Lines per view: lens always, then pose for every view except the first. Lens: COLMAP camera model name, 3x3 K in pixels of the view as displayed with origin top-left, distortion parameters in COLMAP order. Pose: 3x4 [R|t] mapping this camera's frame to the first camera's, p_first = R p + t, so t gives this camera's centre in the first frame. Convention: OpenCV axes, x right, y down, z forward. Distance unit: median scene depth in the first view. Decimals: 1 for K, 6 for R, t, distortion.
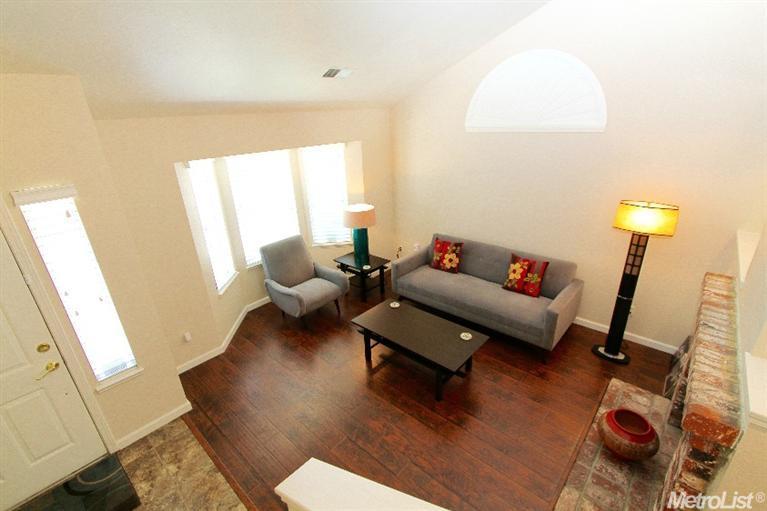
lens RADIAL K [[348.8, 0, 383.5], [0, 348.8, 255.5], [0, 0, 1]] dist [-0.023498, 0.000159]
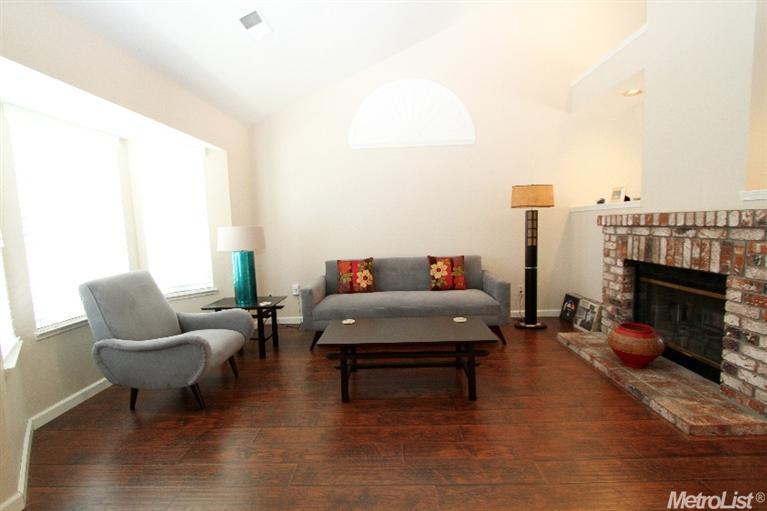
lens RADIAL K [[348.8, 0, 383.5], [0, 348.8, 255.5], [0, 0, 1]] dist [-0.023498, 0.000159]
pose [[0.766285, -0.047261, 0.640761, -0.330189], [0.243937, 0.944017, -0.222095, 0.166446], [-0.594393, 0.326493, 0.734915, 0.313957]]
